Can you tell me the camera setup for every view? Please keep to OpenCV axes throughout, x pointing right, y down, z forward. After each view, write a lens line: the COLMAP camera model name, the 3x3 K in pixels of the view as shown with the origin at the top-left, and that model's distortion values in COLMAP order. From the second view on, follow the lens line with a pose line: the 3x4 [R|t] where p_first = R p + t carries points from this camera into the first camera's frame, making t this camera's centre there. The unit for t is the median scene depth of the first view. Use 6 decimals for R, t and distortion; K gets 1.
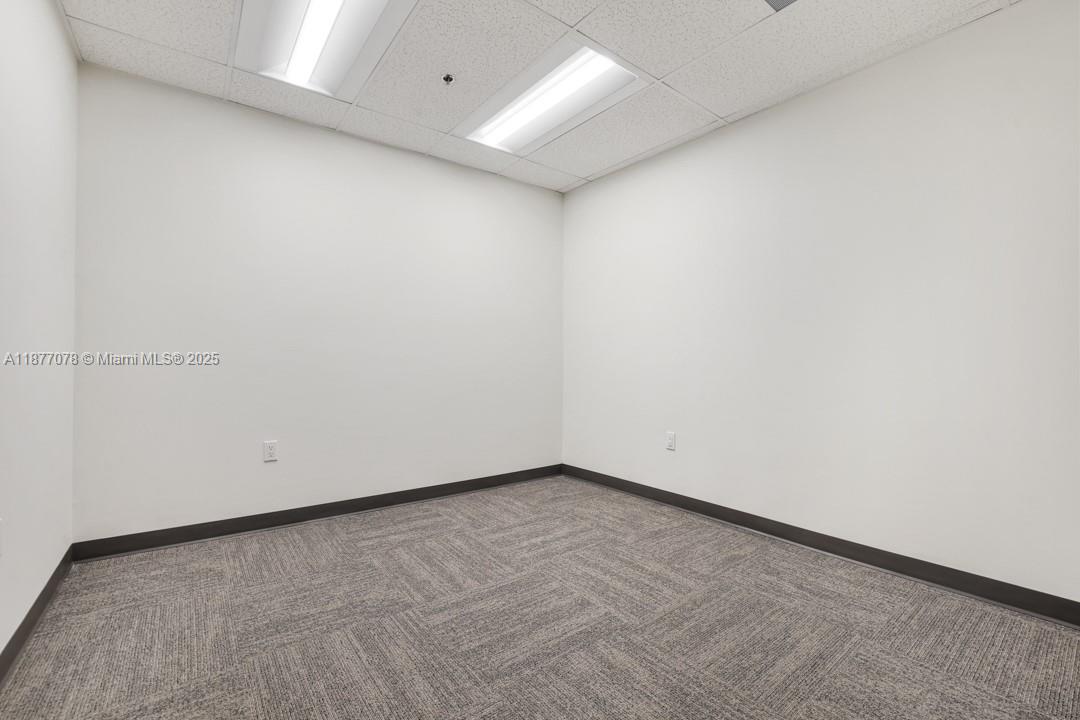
lens RADIAL K [[469.9, 0, 542.3], [0, 469.9, 355.8], [0, 0, 1]] dist [-0.039669, 0.007731]
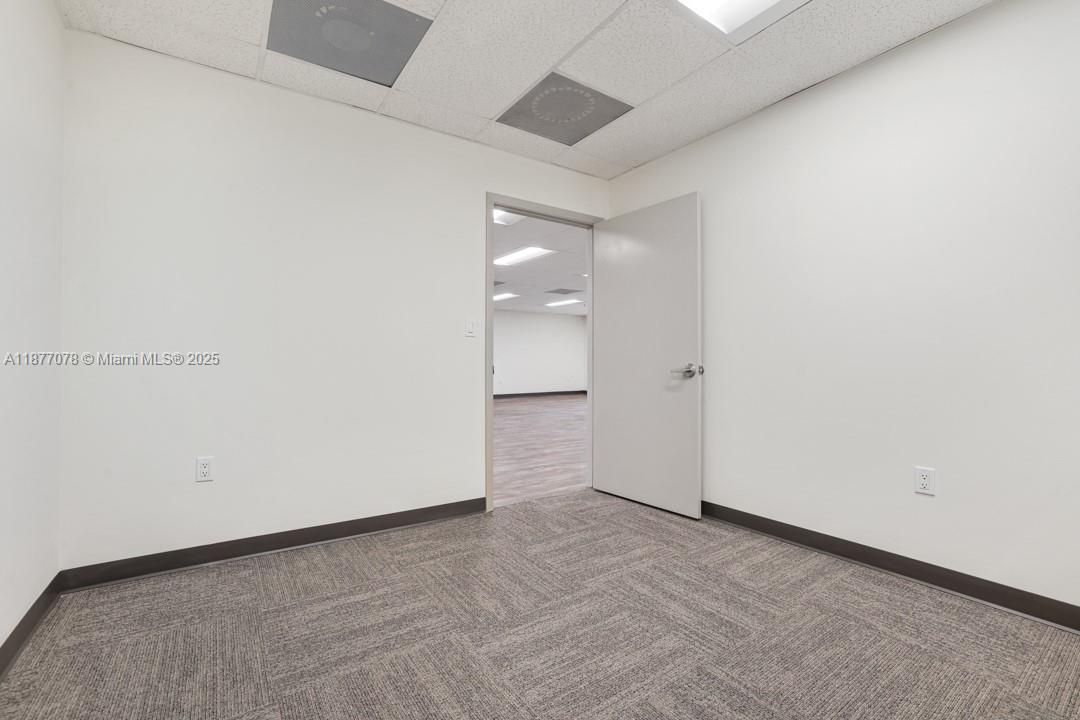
lens RADIAL K [[469.9, 0, 540.4], [0, 469.9, 361.6], [0, 0, 1]] dist [-0.039669, 0.007731]
pose [[-0.998568, -0.003262, 0.053400, -0.020425], [-0.003552, 0.999979, -0.005341, 0.027909], [-0.053382, -0.005523, -0.998559, 2.039080]]
